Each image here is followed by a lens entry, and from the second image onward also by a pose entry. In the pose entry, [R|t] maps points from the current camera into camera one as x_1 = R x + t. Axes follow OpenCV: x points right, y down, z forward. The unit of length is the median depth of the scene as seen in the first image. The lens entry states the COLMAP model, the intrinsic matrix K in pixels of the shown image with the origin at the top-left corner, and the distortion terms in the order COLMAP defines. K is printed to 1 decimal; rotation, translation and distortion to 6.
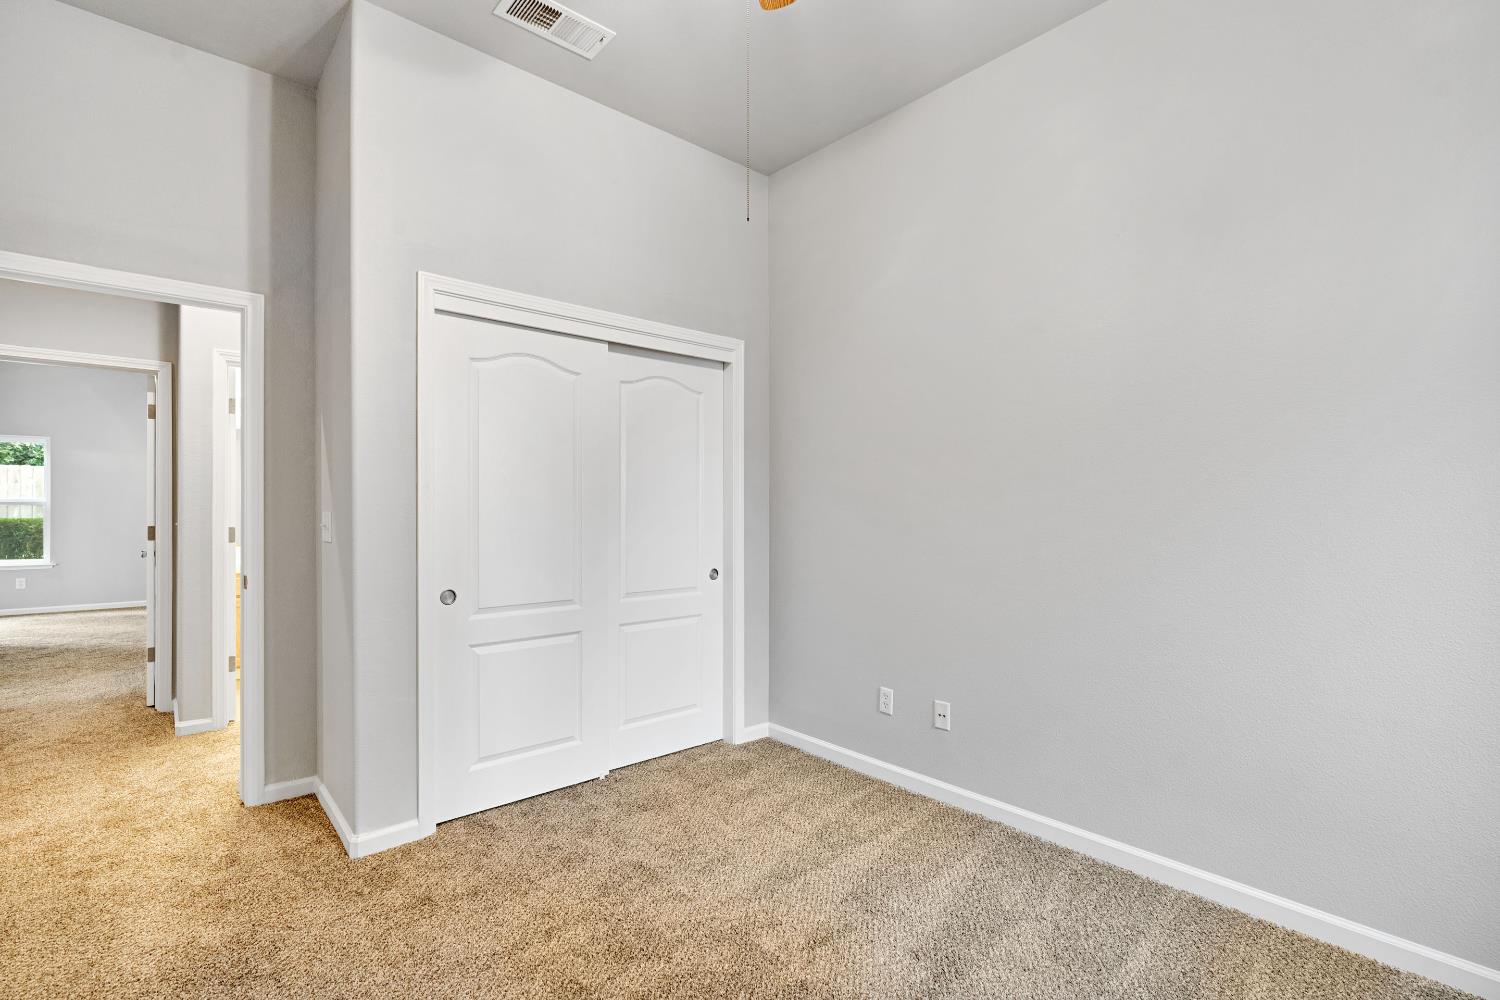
lens RADIAL K [[675.6, 0, 751.7], [0, 675.6, 506.2], [0, 0, 1]] dist [-0.007393, 0.003266]
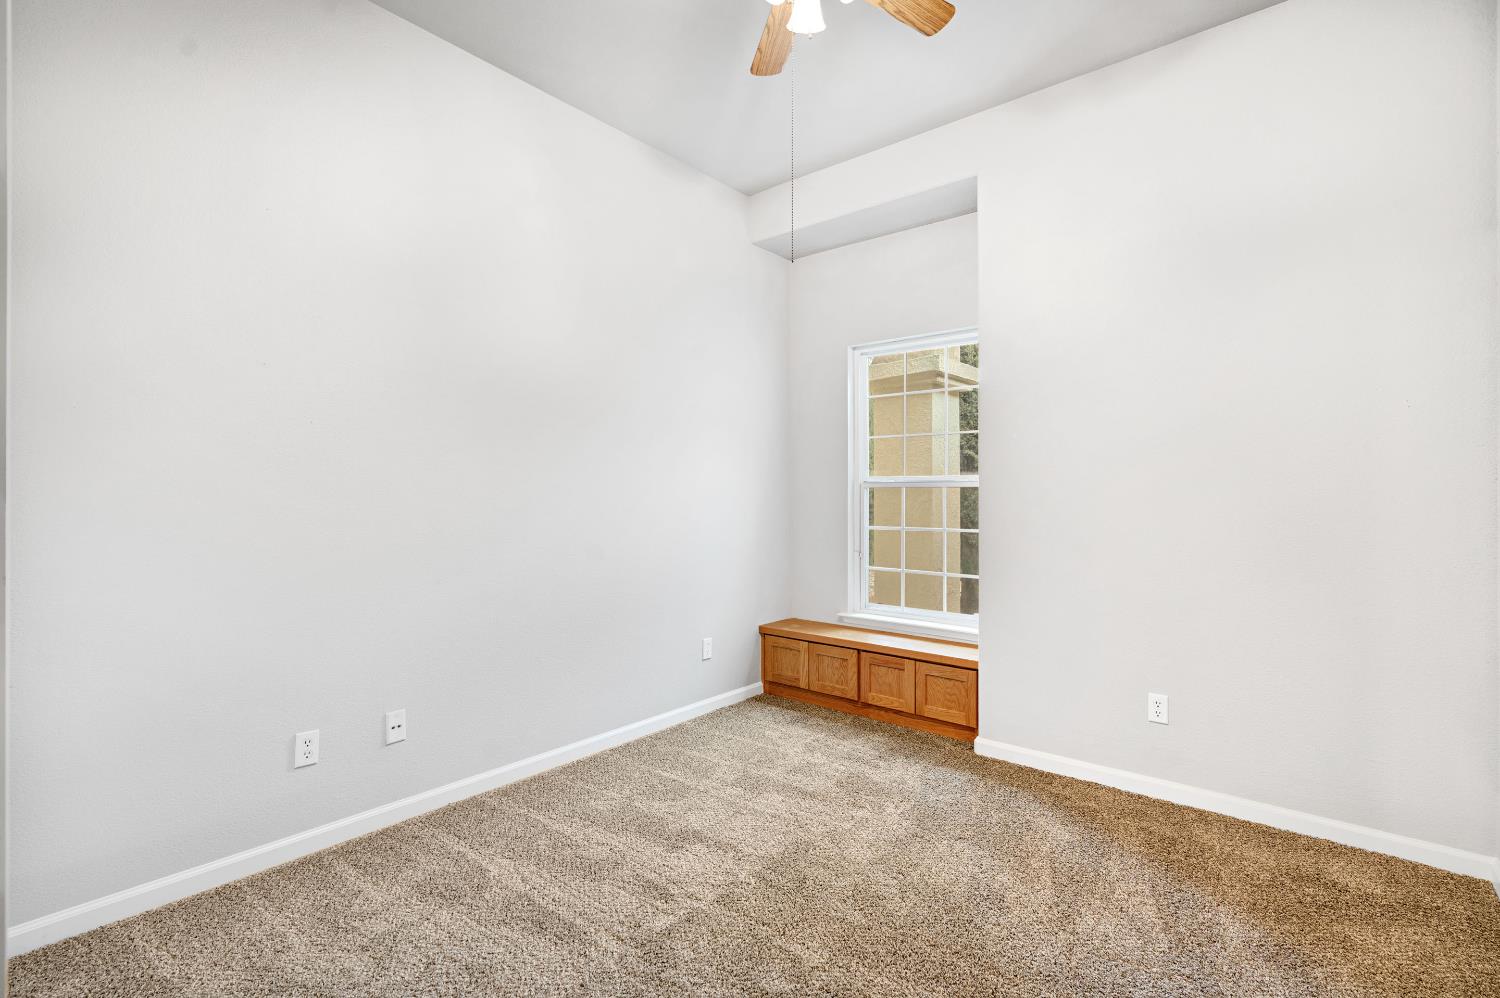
lens RADIAL K [[675.6, 0, 752.2], [0, 675.6, 496.7], [0, 0, 1]] dist [-0.007393, 0.003266]
pose [[-0.144553, -0.003786, 0.989490, -0.764256], [-0.009918, 0.999948, 0.002378, 0.003968], [-0.989447, -0.009470, -0.144583, 0.783350]]
